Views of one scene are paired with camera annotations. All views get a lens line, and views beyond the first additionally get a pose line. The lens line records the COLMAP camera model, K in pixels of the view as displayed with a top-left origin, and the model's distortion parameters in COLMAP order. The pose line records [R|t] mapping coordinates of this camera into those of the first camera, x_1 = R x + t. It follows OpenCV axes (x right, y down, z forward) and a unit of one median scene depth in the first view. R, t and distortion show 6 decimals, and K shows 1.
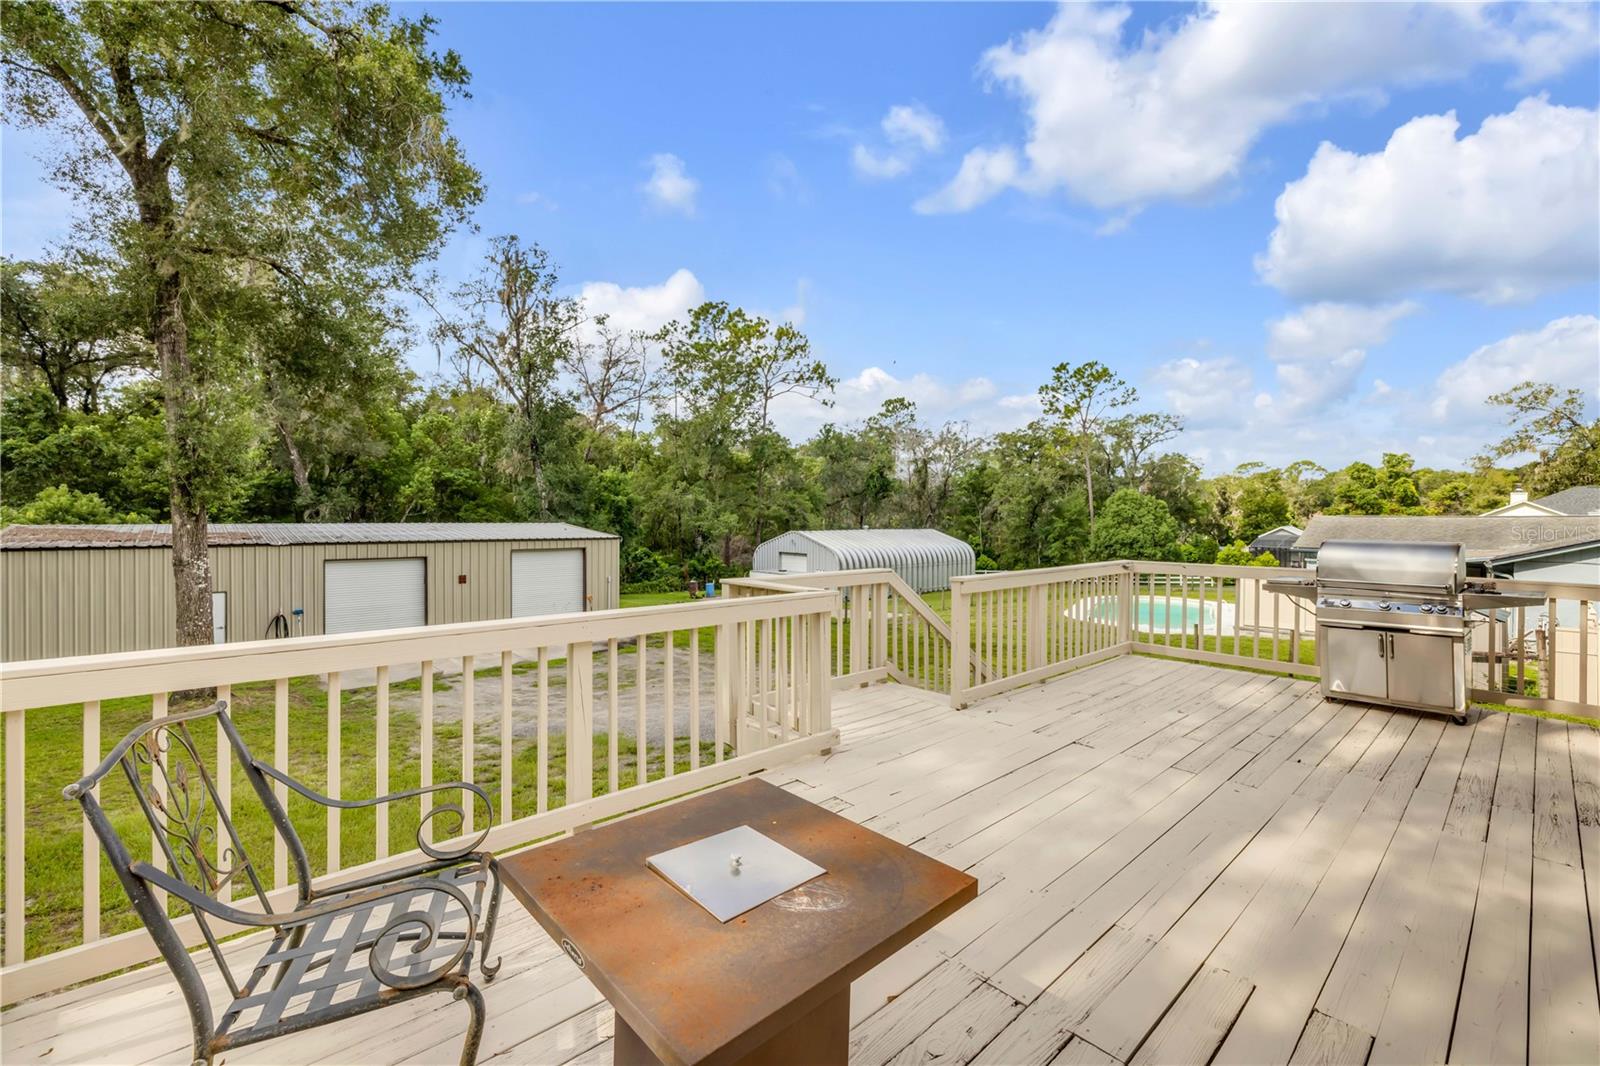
lens RADIAL K [[680.8, 0, 801.5], [0, 680.8, 519.7], [0, 0, 1]] dist [-0.001386, 0.000255]
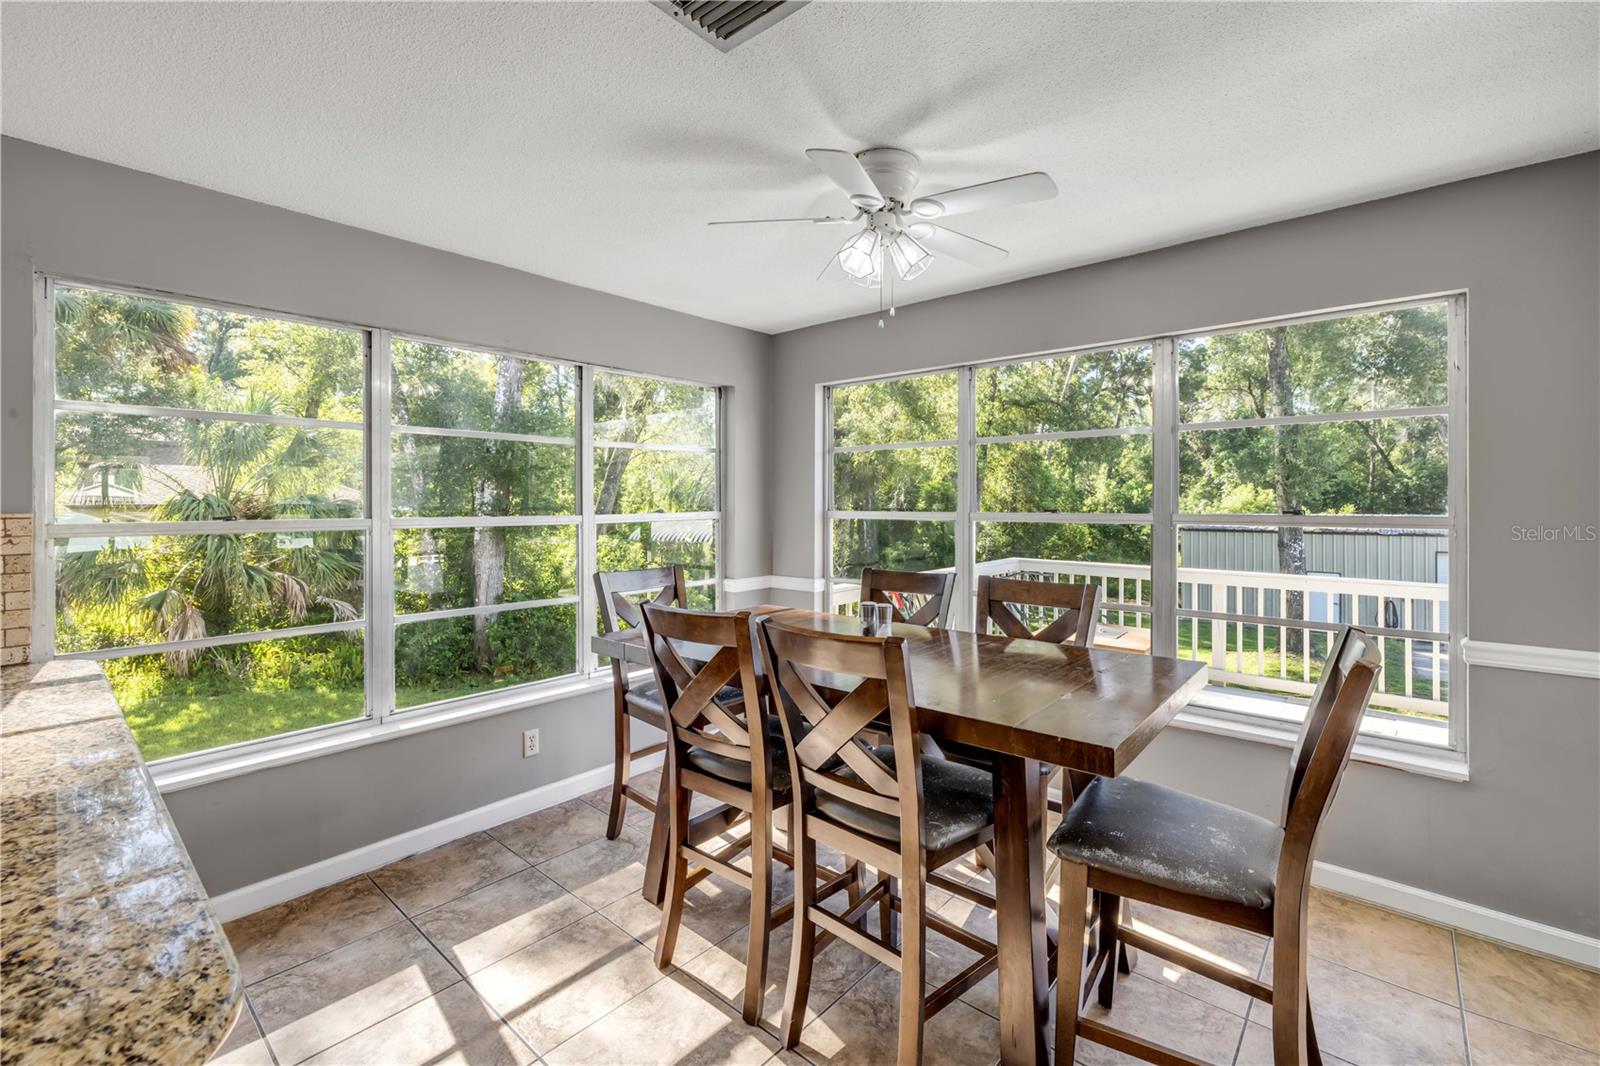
lens RADIAL K [[680.8, 0, 797.6], [0, 680.8, 505.9], [0, 0, 1]] dist [-0.001386, 0.000255]
pose [[0.110510, -0.000993, -0.993874, 0.072371], [-0.000401, 0.999999, -0.001044, -0.002315], [0.993875, 0.000514, 0.110510, -0.018801]]
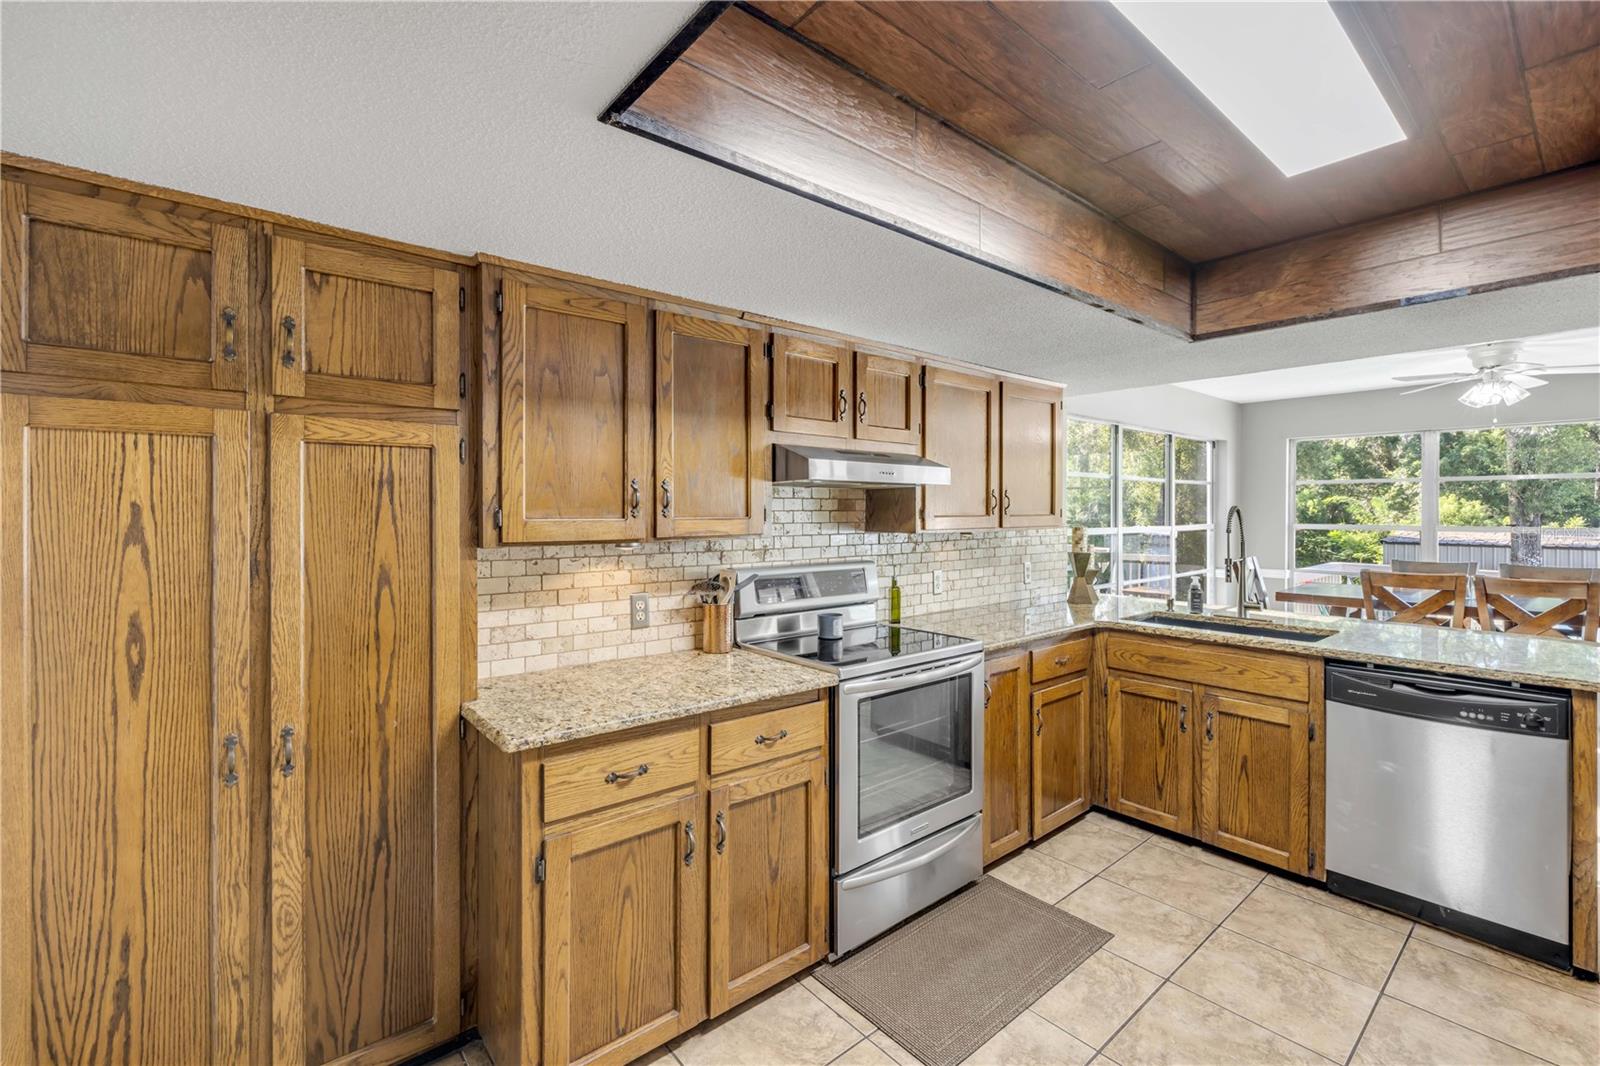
lens RADIAL K [[680.8, 0, 789.3], [0, 680.8, 506.8], [0, 0, 1]] dist [-0.001386, 0.000255]
pose [[-0.049132, -0.010609, -0.998736, 0.108868], [-0.007721, 0.999918, -0.010242, -0.002880], [0.998762, 0.007209, -0.049210, -0.076600]]
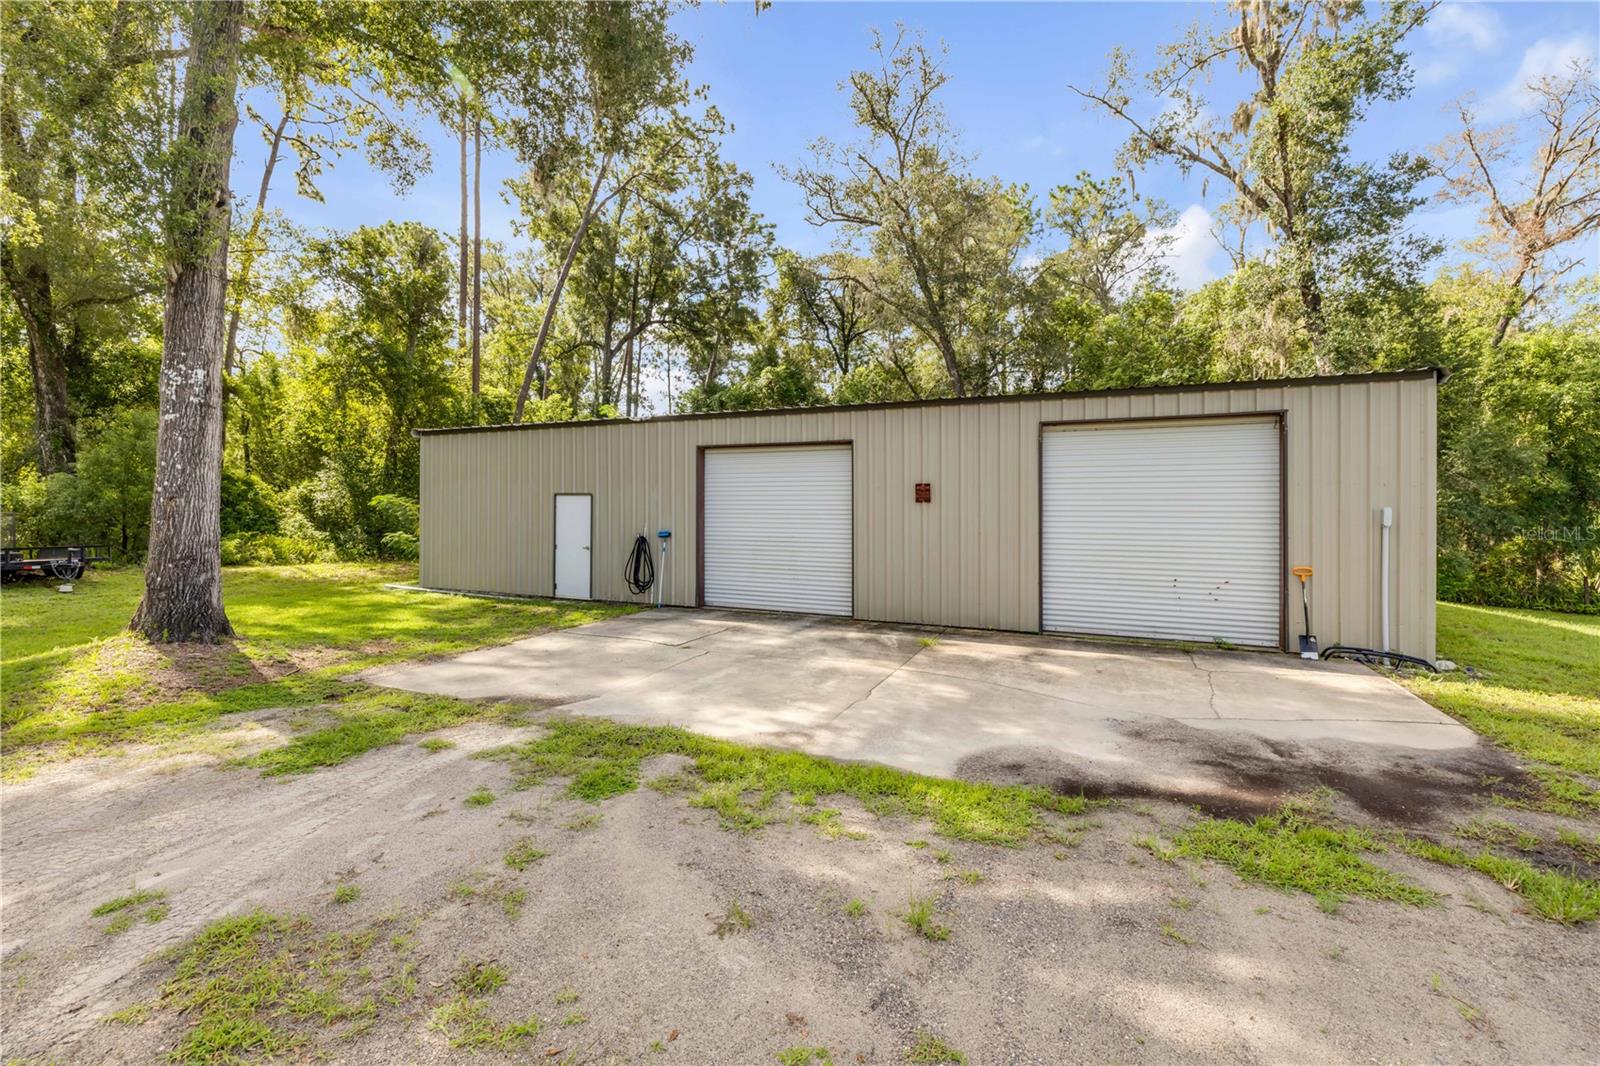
lens RADIAL K [[680.8, 0, 787.6], [0, 680.8, 507.6], [0, 0, 1]] dist [-0.001386, 0.000255]
pose [[0.397198, -0.005577, -0.917716, -0.056912], [-0.008320, 0.999919, -0.009677, 0.042316], [0.917695, 0.011479, 0.397119, 0.310883]]
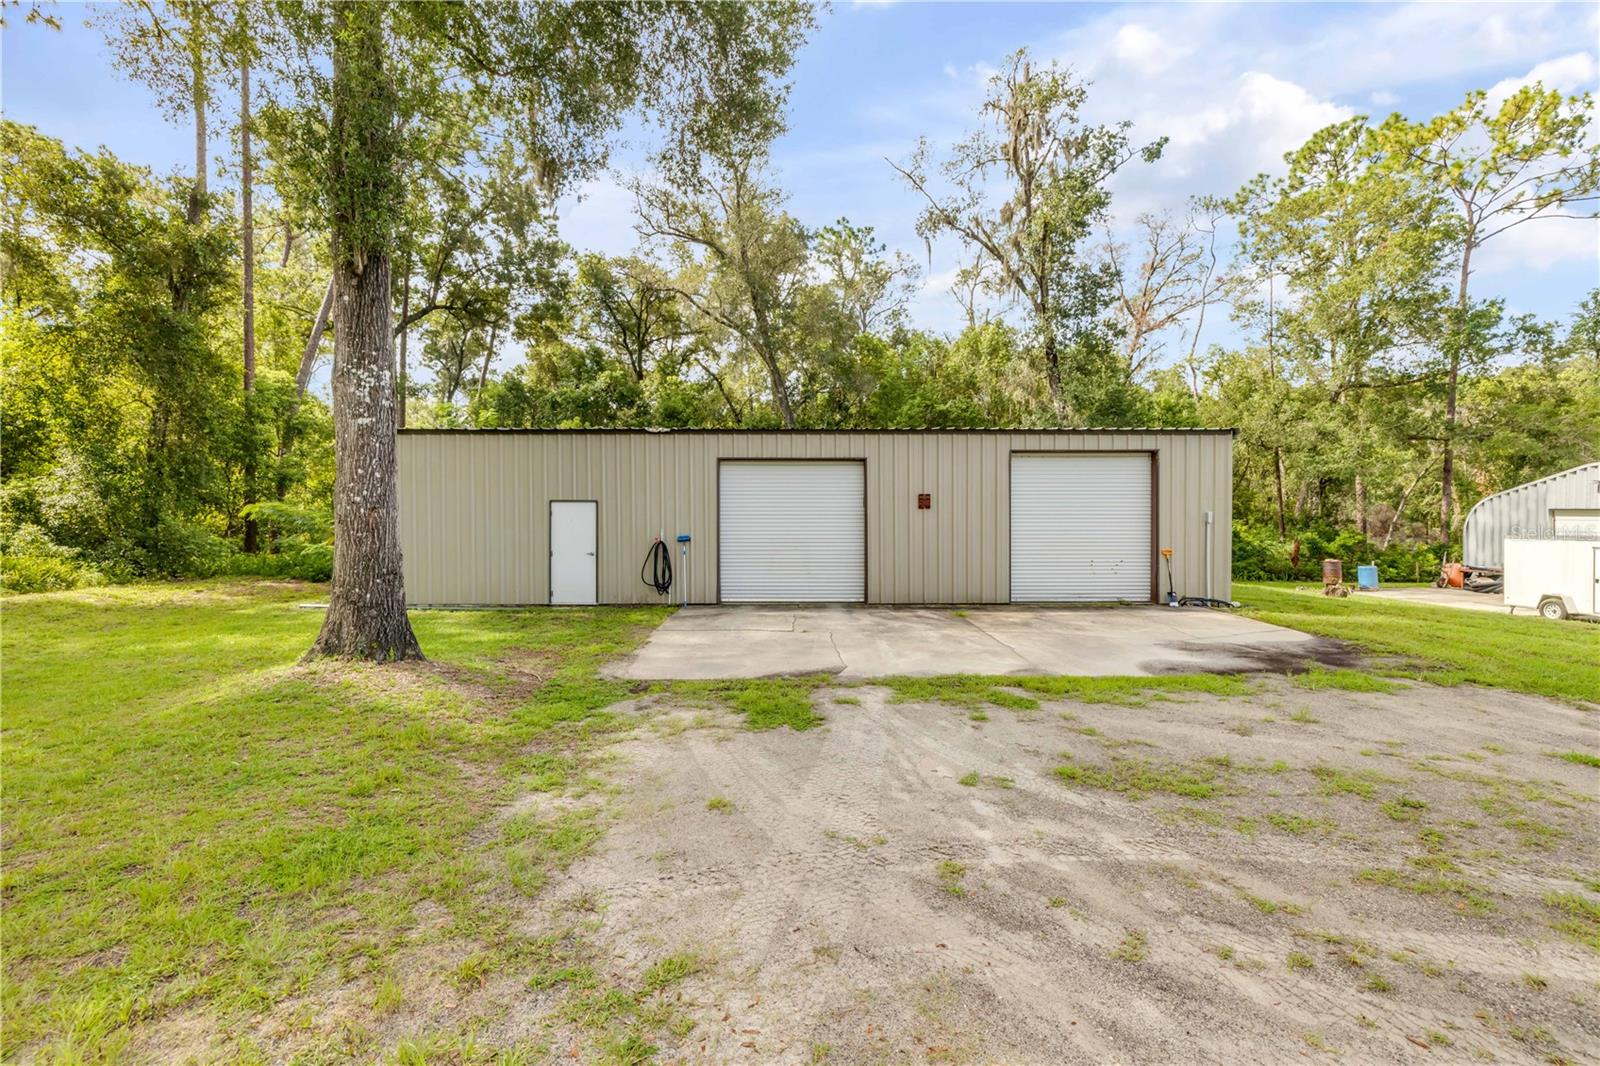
lens RADIAL K [[680.8, 0, 792.9], [0, 680.8, 518.9], [0, 0, 1]] dist [-0.001386, 0.000255]
pose [[0.742216, 0.000480, -0.670161, -0.086018], [0.000893, 0.999998, 0.001705, 0.041898], [0.670160, -0.001864, 0.742214, 0.214870]]
